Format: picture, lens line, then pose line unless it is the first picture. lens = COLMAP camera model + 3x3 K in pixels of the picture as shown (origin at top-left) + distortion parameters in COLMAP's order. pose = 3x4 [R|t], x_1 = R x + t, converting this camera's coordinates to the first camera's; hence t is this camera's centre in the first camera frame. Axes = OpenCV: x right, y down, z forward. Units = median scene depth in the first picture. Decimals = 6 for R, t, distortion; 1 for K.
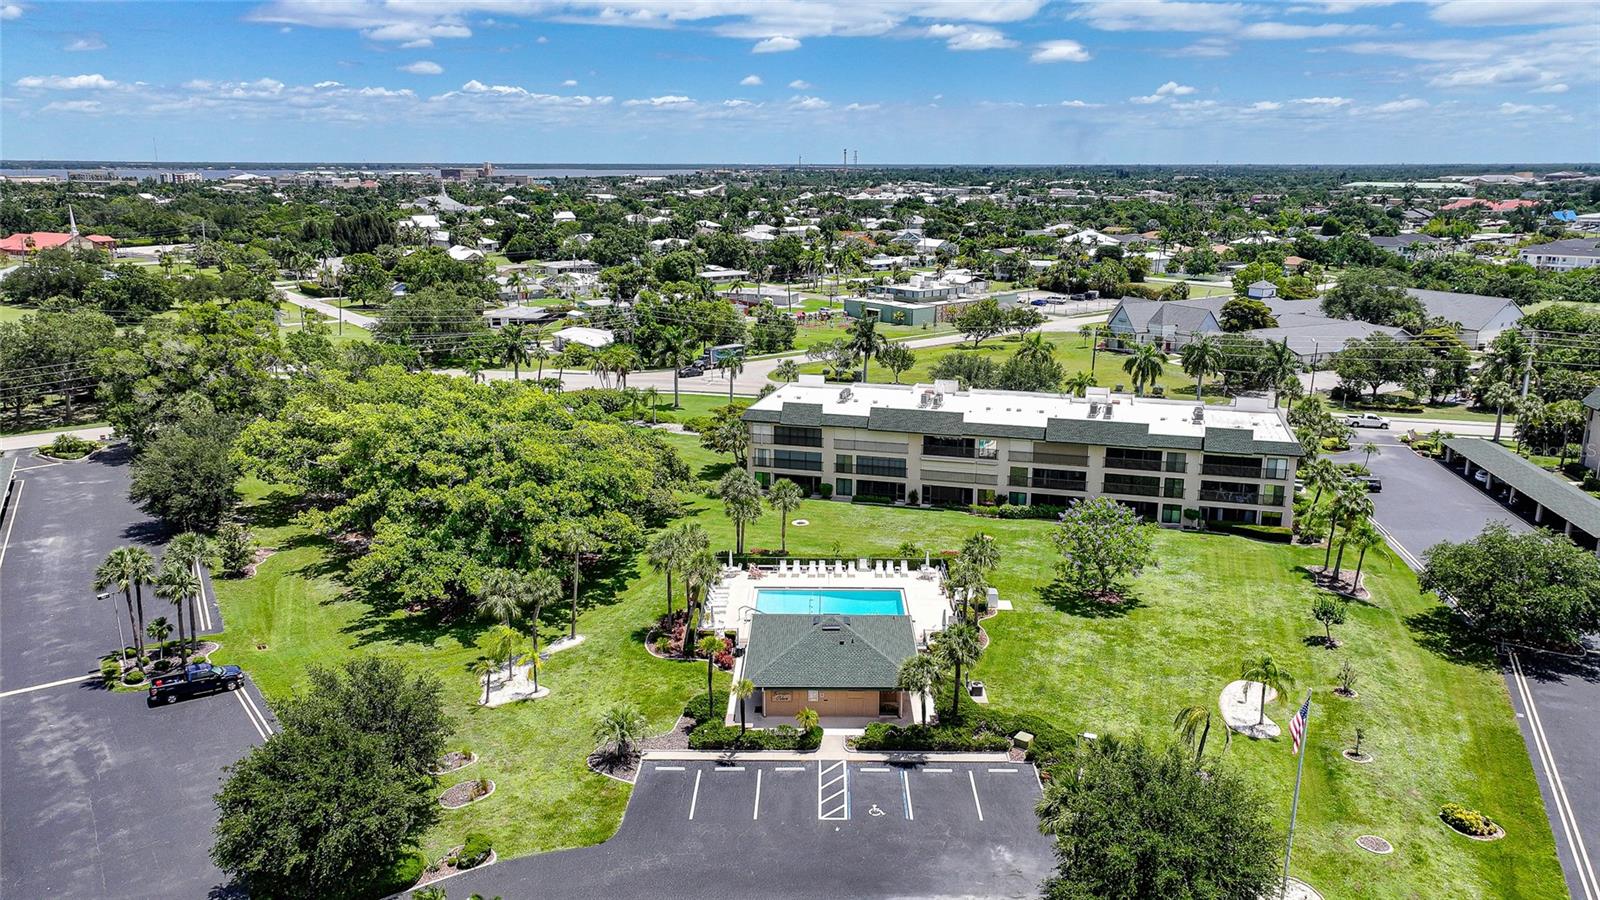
lens RADIAL K [[1122.9, 0, 808.3], [0, 1122.9, 440.4], [0, 0, 1]] dist [-0.005532, 0.001702]
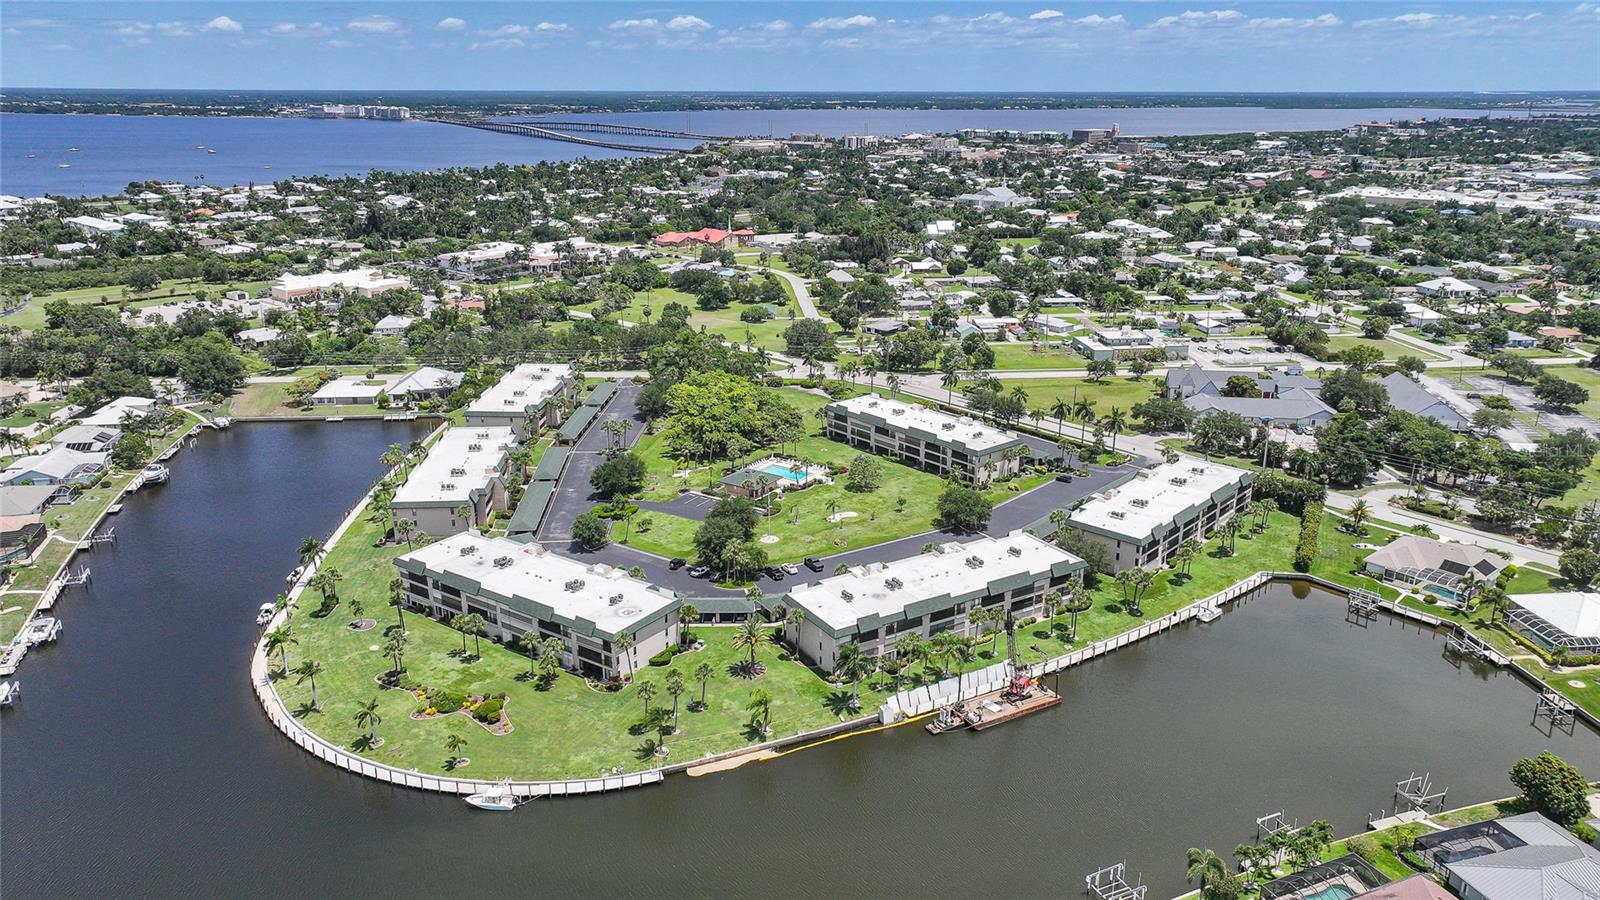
lens RADIAL K [[1120.2, 0, 809.0], [0, 1120.2, 439.1], [0, 0, 1]] dist [-0.000663, 0.013415]
pose [[0.829823, 0.165826, -0.532819, 1.566758], [-0.132261, 0.986066, 0.100901, -0.246831], [0.542127, -0.013258, 0.840192, -1.440841]]
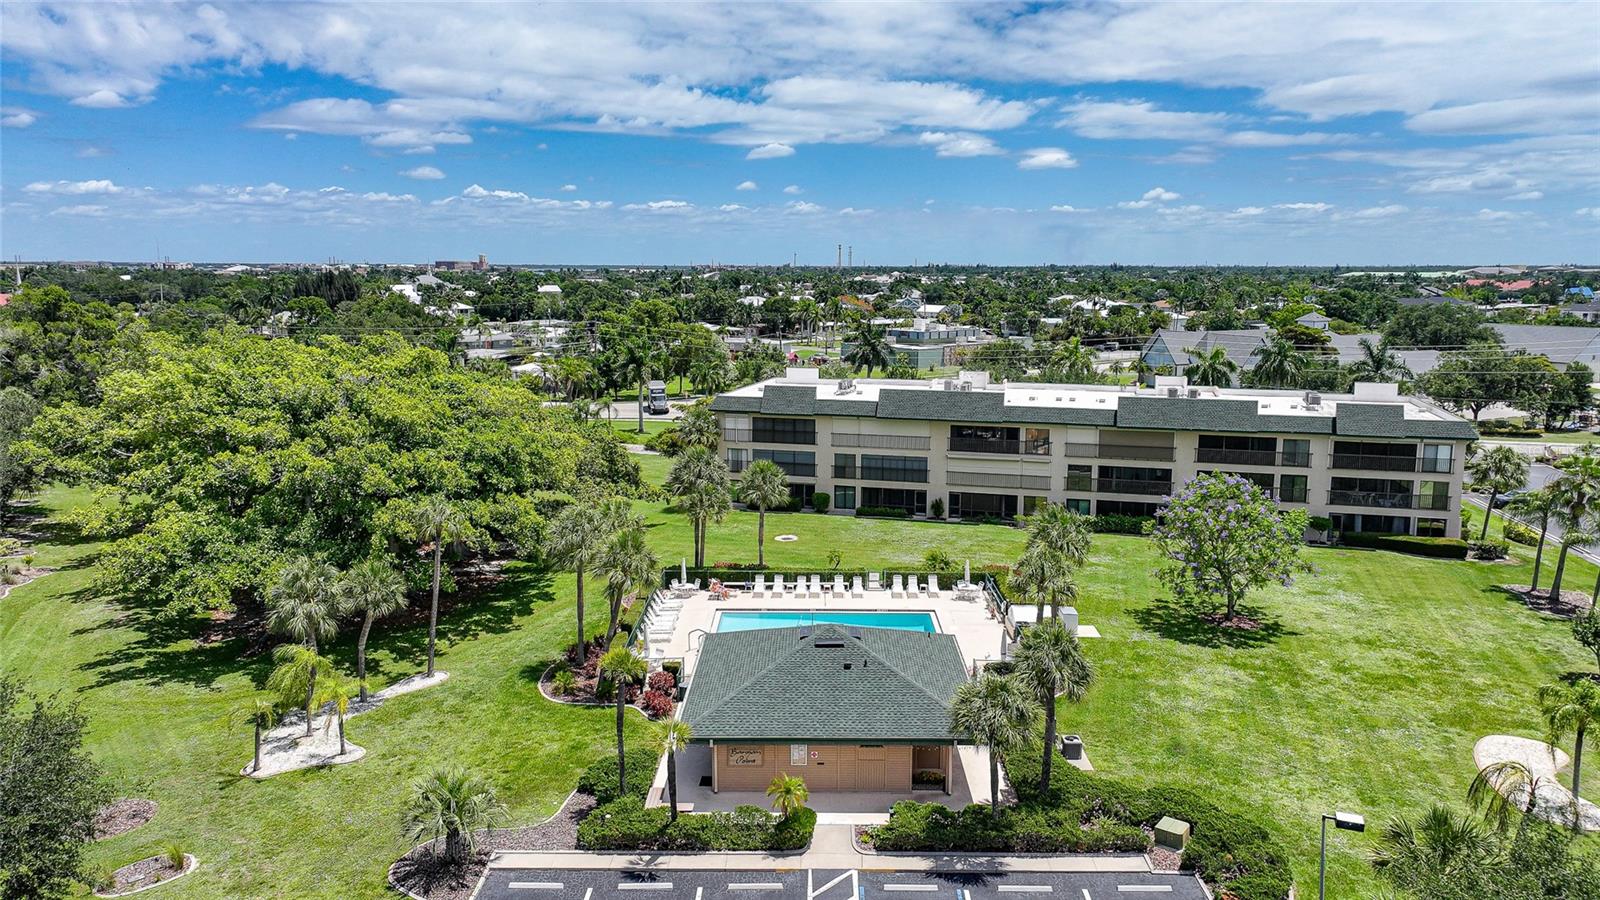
lens RADIAL K [[1122.9, 0, 808.3], [0, 1122.9, 440.4], [0, 0, 1]] dist [-0.005532, 0.001702]
pose [[0.999988, 0.000617, 0.004842, 0.004471], [-0.000186, 0.996072, -0.088548, 0.084128], [-0.004878, 0.088546, 0.996060, 0.293557]]
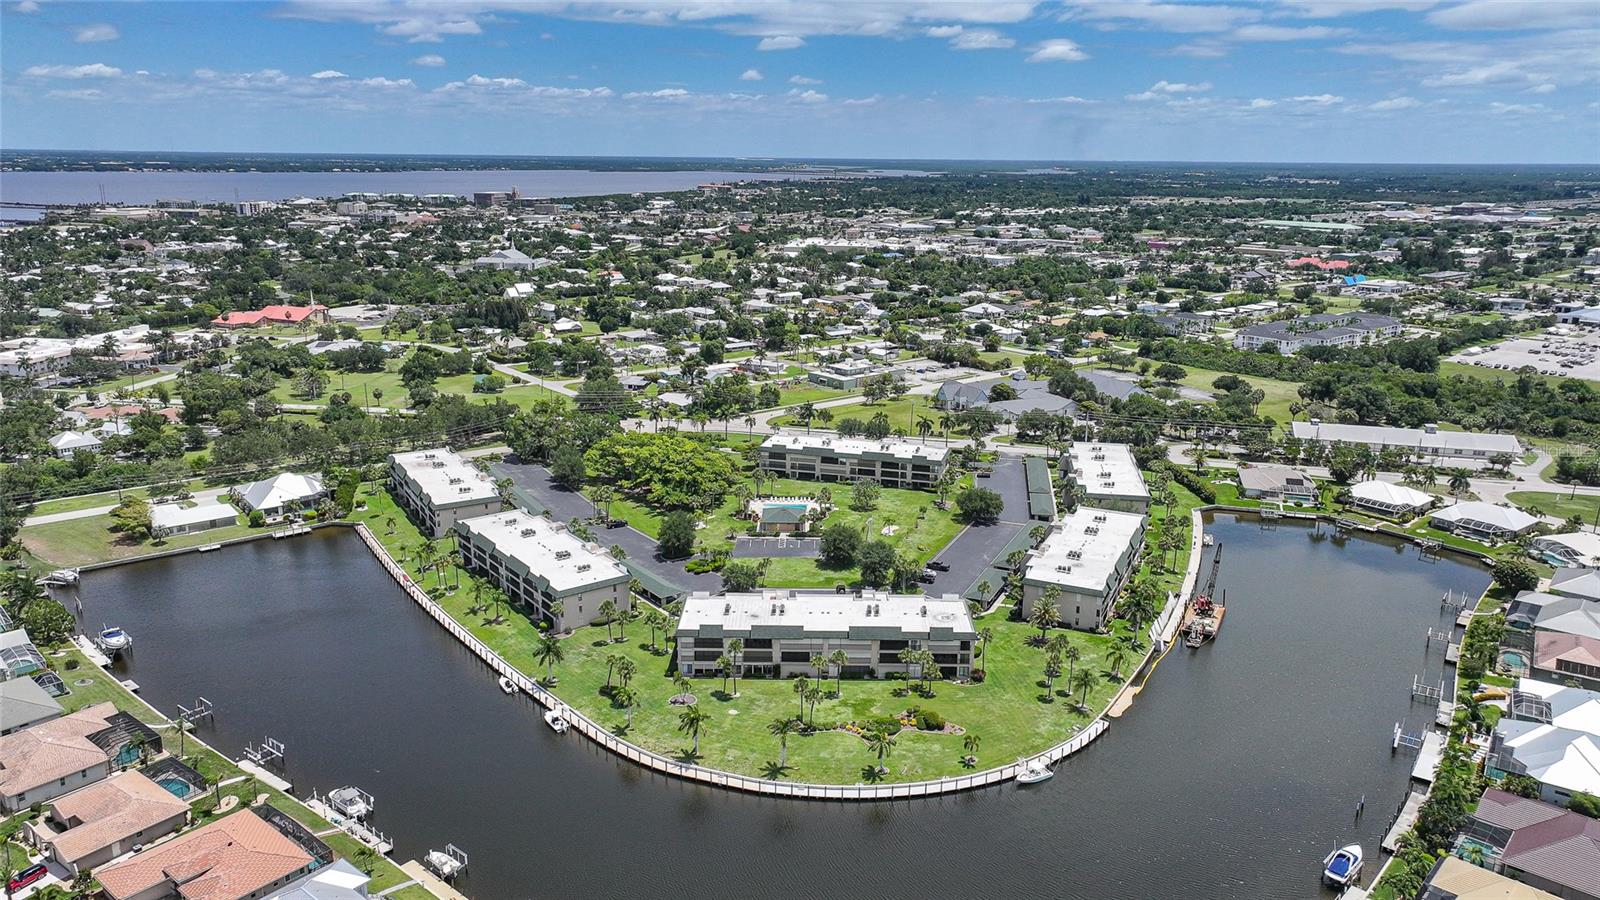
lens RADIAL K [[1120.2, 0, 809.0], [0, 1120.2, 439.1], [0, 0, 1]] dist [-0.000663, 0.013415]
pose [[0.999961, 0.007738, 0.004254, 0.068369], [-0.007772, 0.999938, 0.008004, -0.083729], [-0.004192, -0.008036, 0.999959, -2.175692]]
